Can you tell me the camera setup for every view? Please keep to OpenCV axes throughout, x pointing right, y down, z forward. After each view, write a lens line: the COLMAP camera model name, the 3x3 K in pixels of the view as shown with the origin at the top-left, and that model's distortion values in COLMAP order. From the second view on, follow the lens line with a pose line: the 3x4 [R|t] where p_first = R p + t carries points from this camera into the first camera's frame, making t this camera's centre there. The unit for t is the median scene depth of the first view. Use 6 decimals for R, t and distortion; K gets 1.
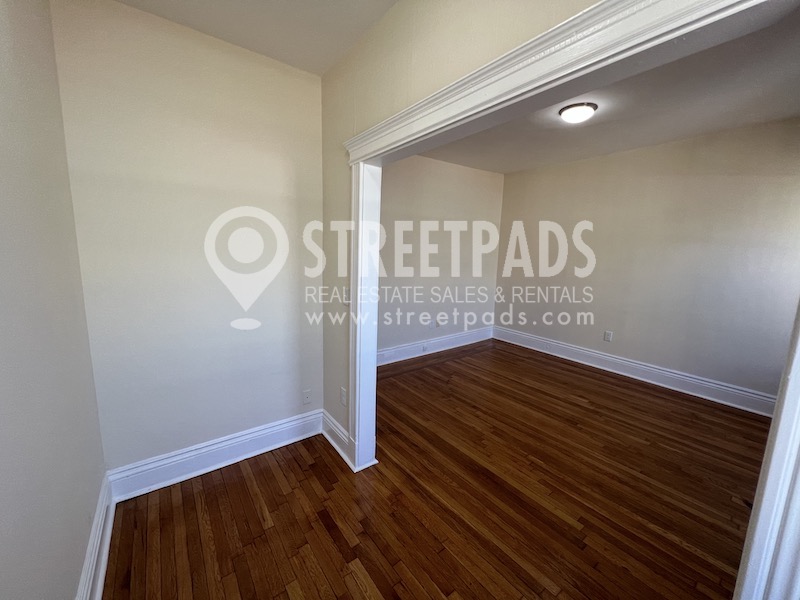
lens RADIAL K [[319.9, 0, 397.2], [0, 319.9, 297.9], [0, 0, 1]] dist [-0.000298, -0.000088]
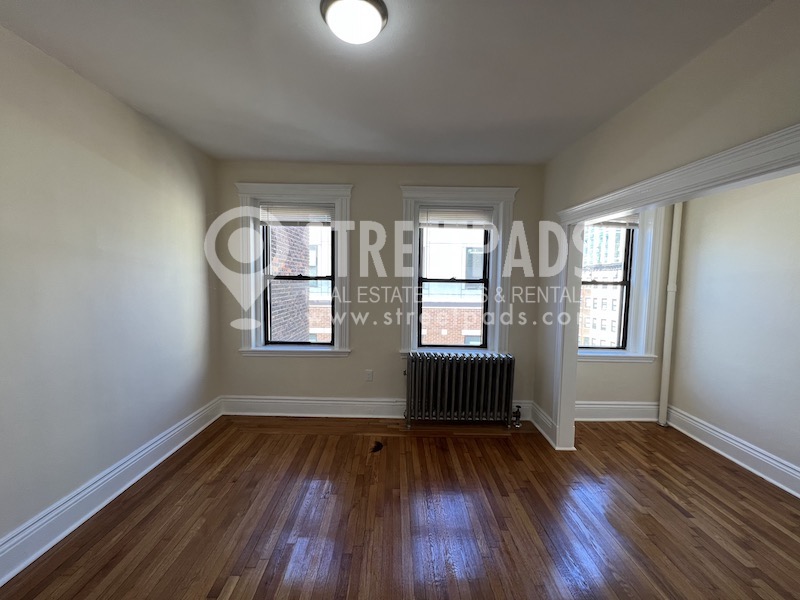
lens RADIAL K [[319.9, 0, 397.2], [0, 319.9, 297.9], [0, 0, 1]] dist [-0.000298, -0.000088]
pose [[-0.805627, -0.078264, 0.587231, 0.147040], [0.053150, 0.977690, 0.203220, -0.209430], [-0.590034, 0.194931, -0.783493, 1.274370]]
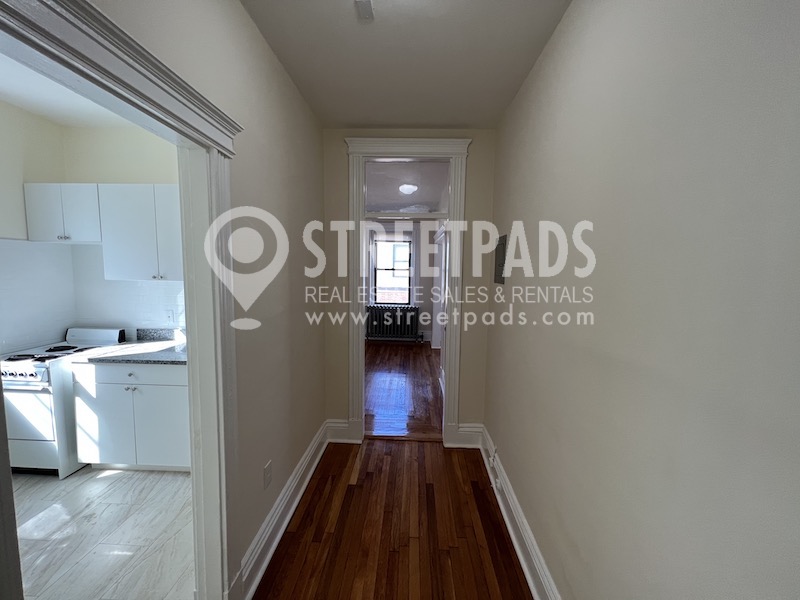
lens RADIAL K [[319.9, 0, 397.2], [0, 319.9, 297.9], [0, 0, 1]] dist [-0.000298, -0.000088]
pose [[-0.772534, -0.098205, 0.627333, -0.816240], [0.059458, 0.972439, 0.225449, -0.339606], [-0.632183, 0.211467, -0.745403, 1.952581]]
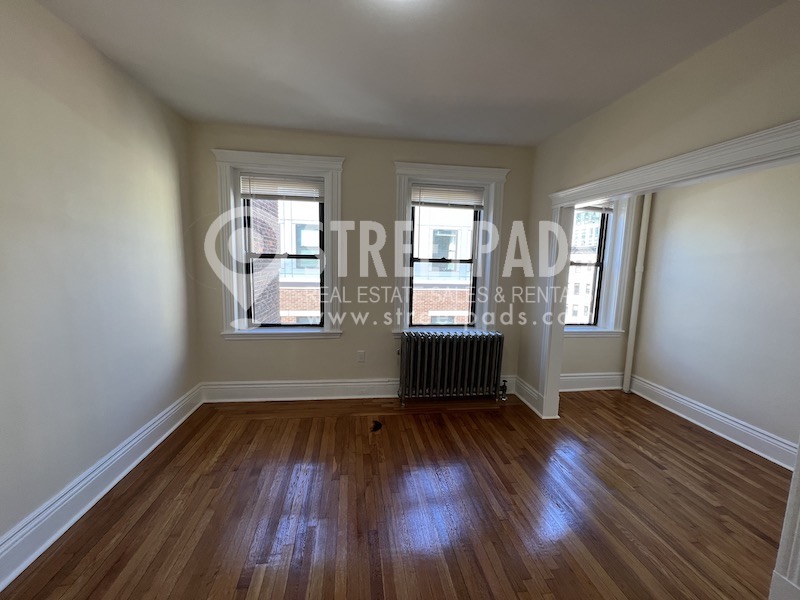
lens RADIAL K [[319.9, 0, 397.2], [0, 319.9, 297.9], [0, 0, 1]] dist [-0.000298, -0.000088]
pose [[-0.876084, -0.105149, 0.470554, 0.258421], [0.025110, 0.964657, 0.262311, -0.203328], [-0.481505, 0.241622, -0.842480, 1.333014]]
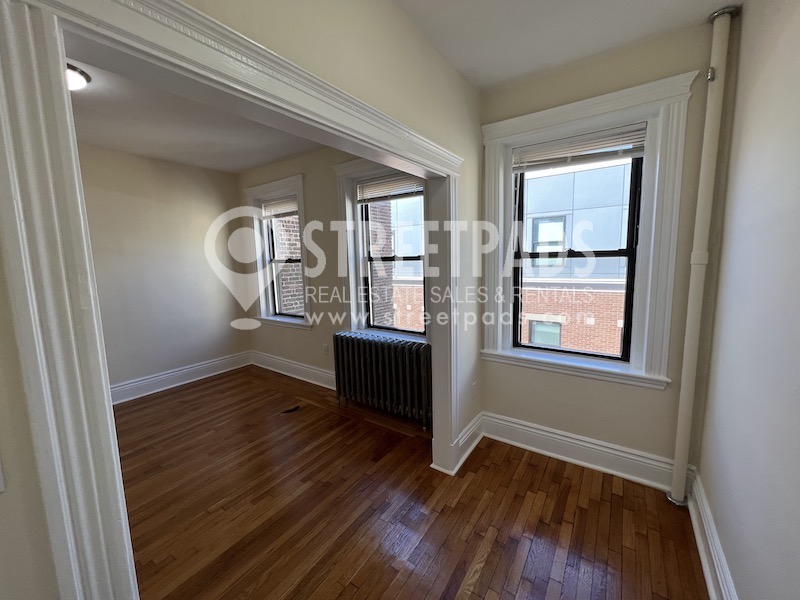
lens RADIAL K [[319.9, 0, 397.2], [0, 319.9, 297.9], [0, 0, 1]] dist [-0.000298, -0.000088]
pose [[-0.313582, -0.134816, 0.939942, -0.360778], [0.162434, 0.967664, 0.192983, -0.097455], [-0.935565, 0.213194, -0.281543, 0.526165]]
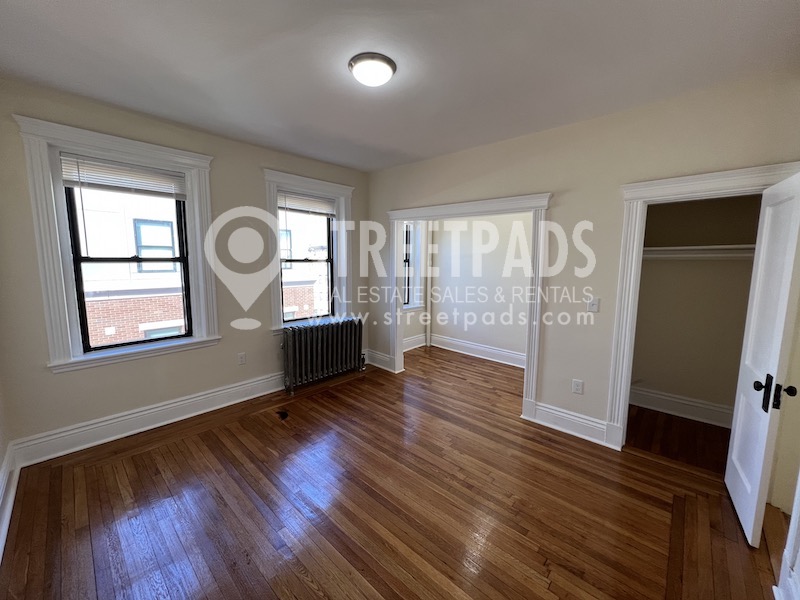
lens RADIAL K [[319.9, 0, 397.2], [0, 319.9, 297.9], [0, 0, 1]] dist [-0.000298, -0.000088]
pose [[-0.982928, -0.010669, -0.183682, 0.556975], [-0.059233, 0.963518, 0.261007, -0.244179], [0.174196, 0.267431, -0.947701, 1.601991]]
